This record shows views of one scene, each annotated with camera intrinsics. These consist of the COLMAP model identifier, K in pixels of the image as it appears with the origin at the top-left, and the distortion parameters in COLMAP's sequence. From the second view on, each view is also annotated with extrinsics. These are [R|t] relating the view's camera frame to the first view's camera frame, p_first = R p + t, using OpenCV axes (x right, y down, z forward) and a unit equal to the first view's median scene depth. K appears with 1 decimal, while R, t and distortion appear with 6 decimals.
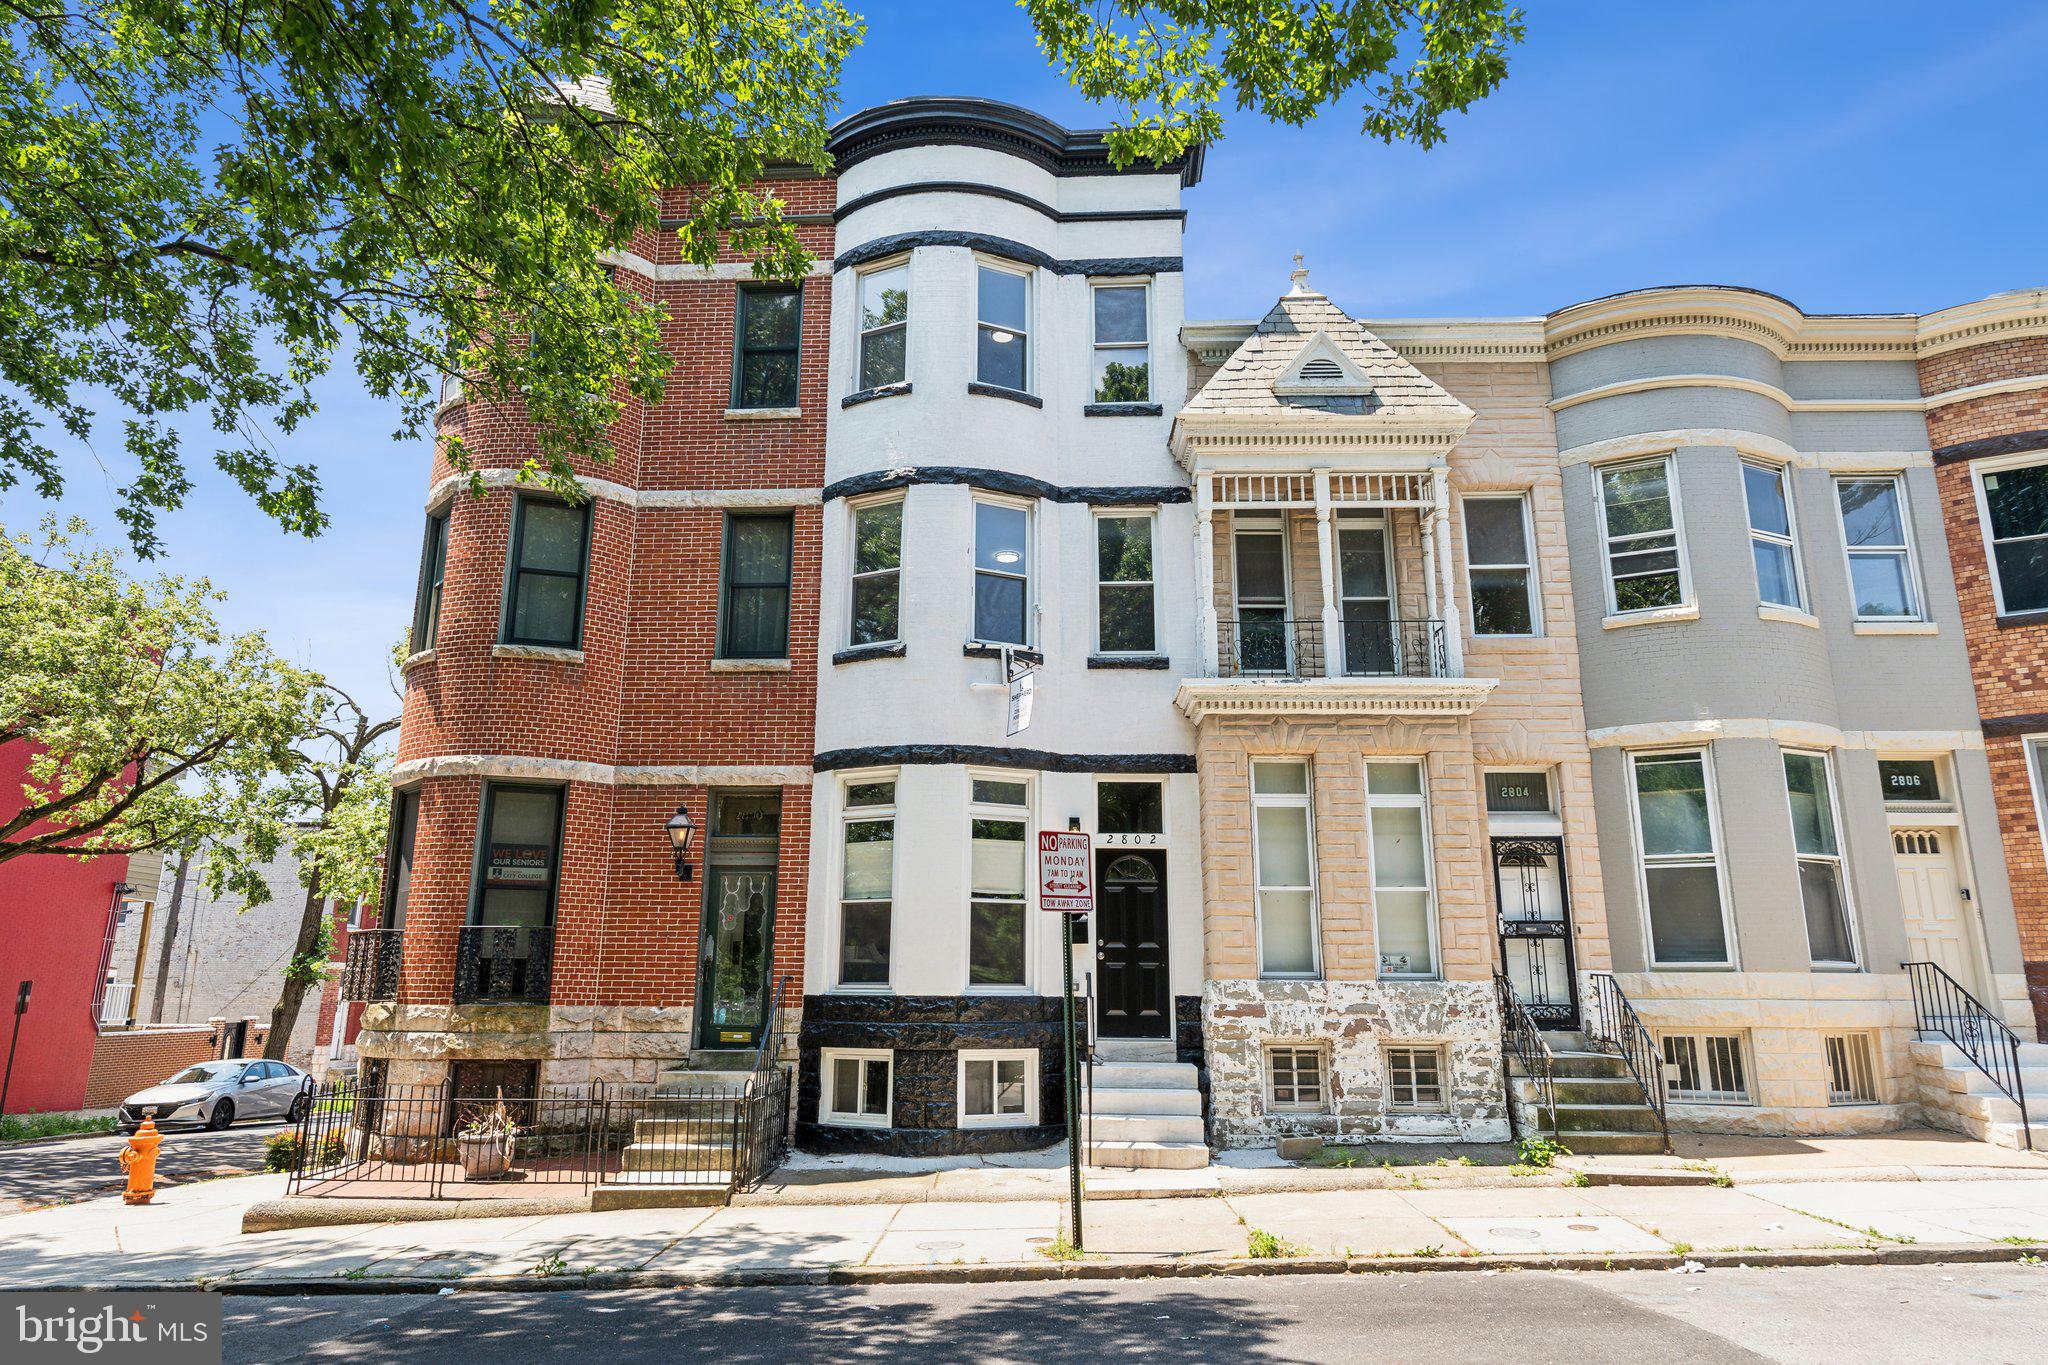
lens RADIAL K [[1275.7, 0, 1025.5], [0, 1275.7, 687.4], [0, 0, 1]] dist [-0.003024, -0.002988]
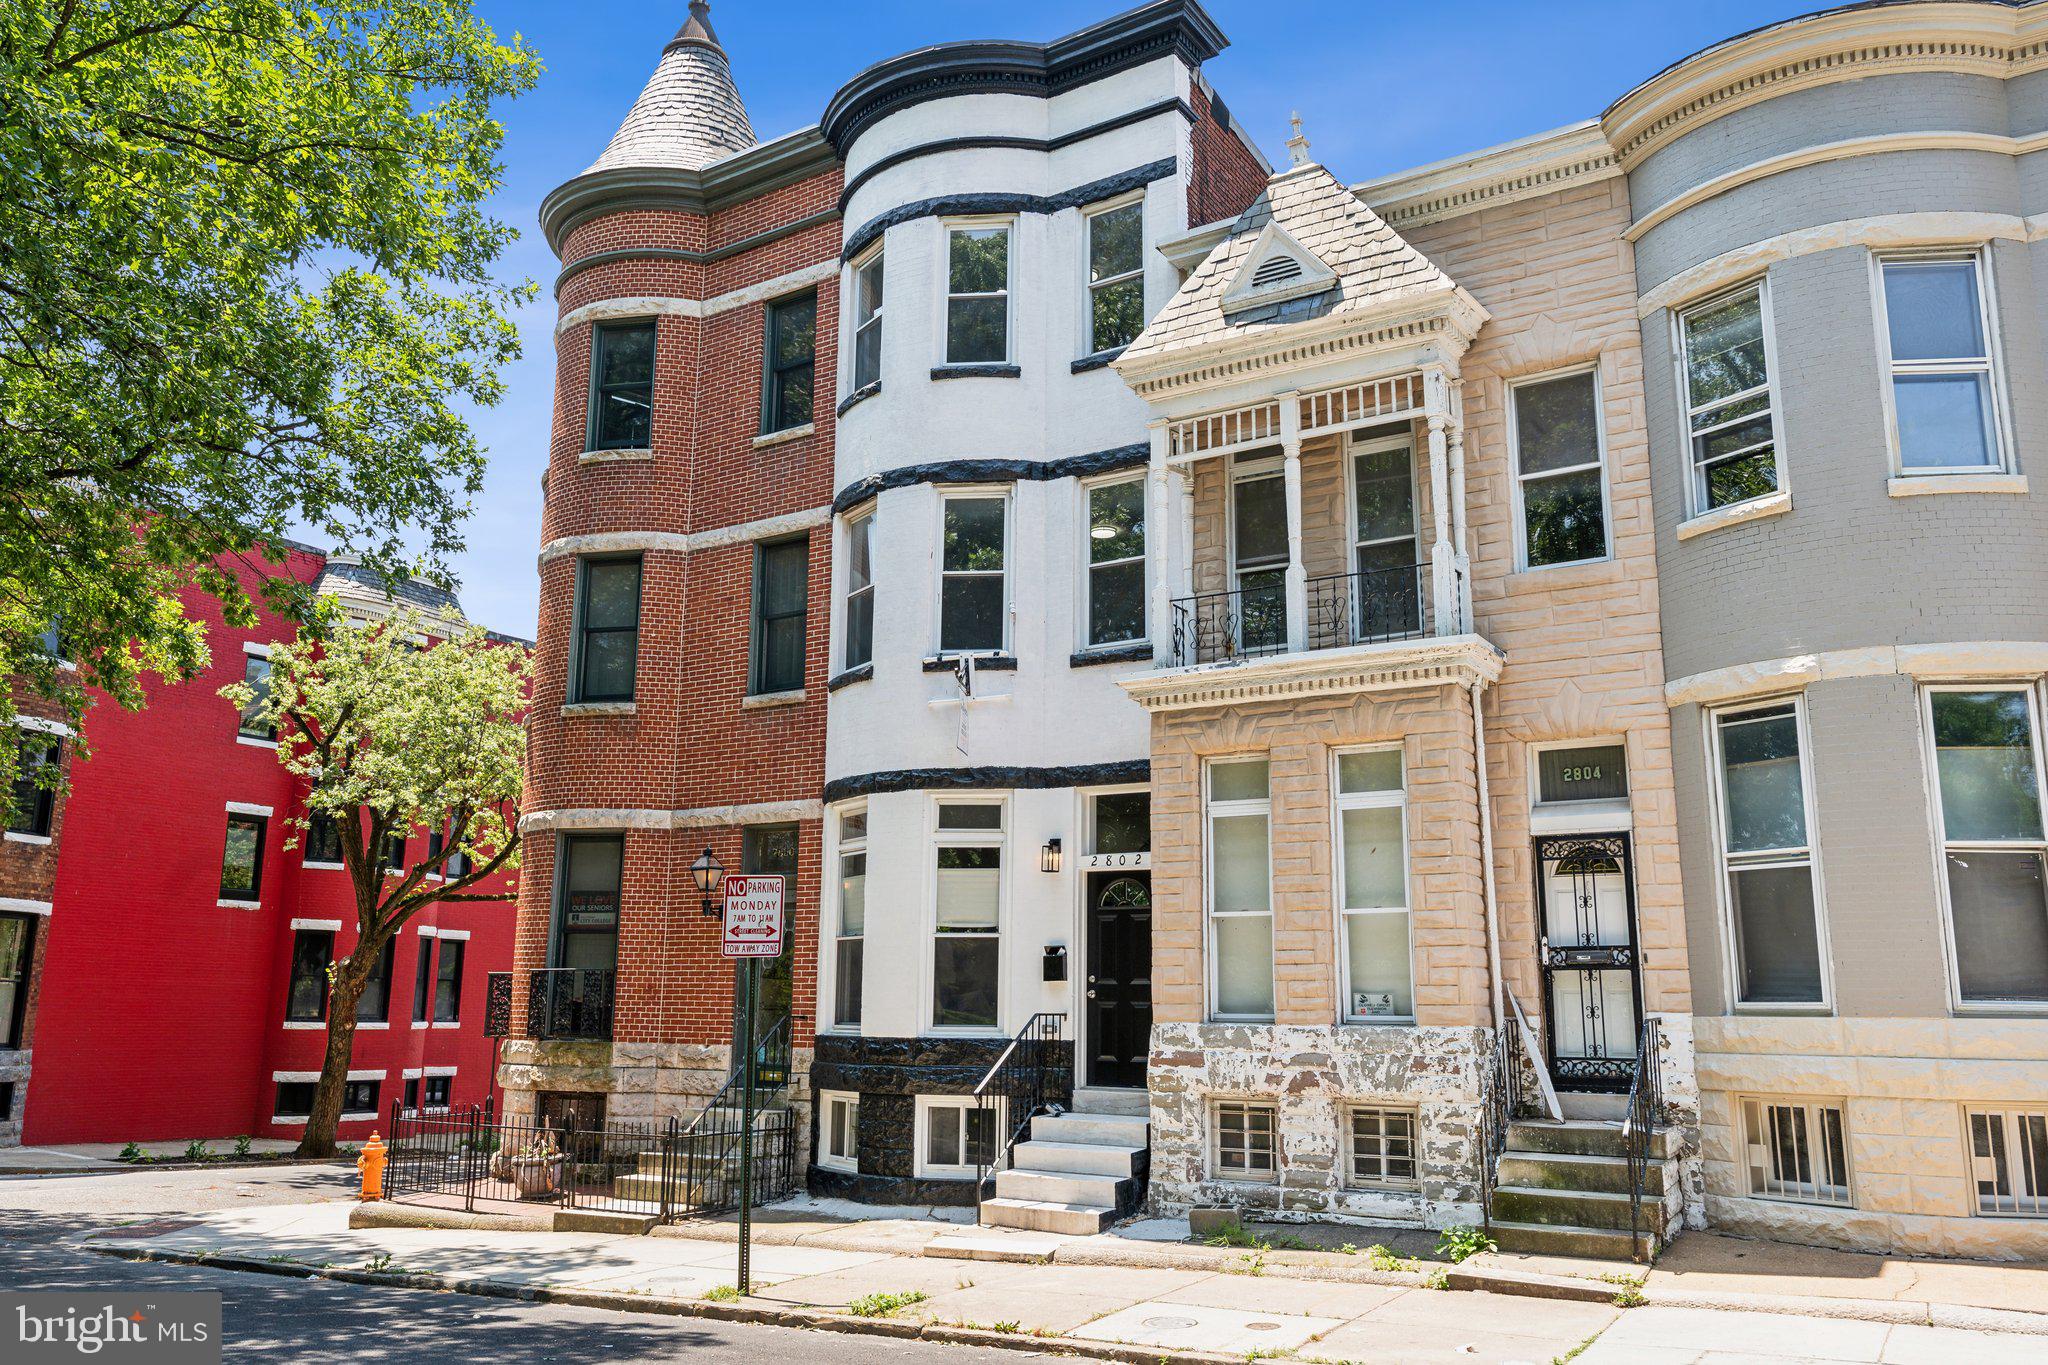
lens RADIAL K [[1619.0, 0, 1023.5], [0, 1619.0, 679.6], [0, 0, 1]] dist [-0.004751, -0.000136]
pose [[0.858451, -0.099859, -0.503081, 0.602235], [0.113256, 0.993558, -0.003957, -0.006047], [0.500235, -0.053580, 0.864230, 0.022480]]
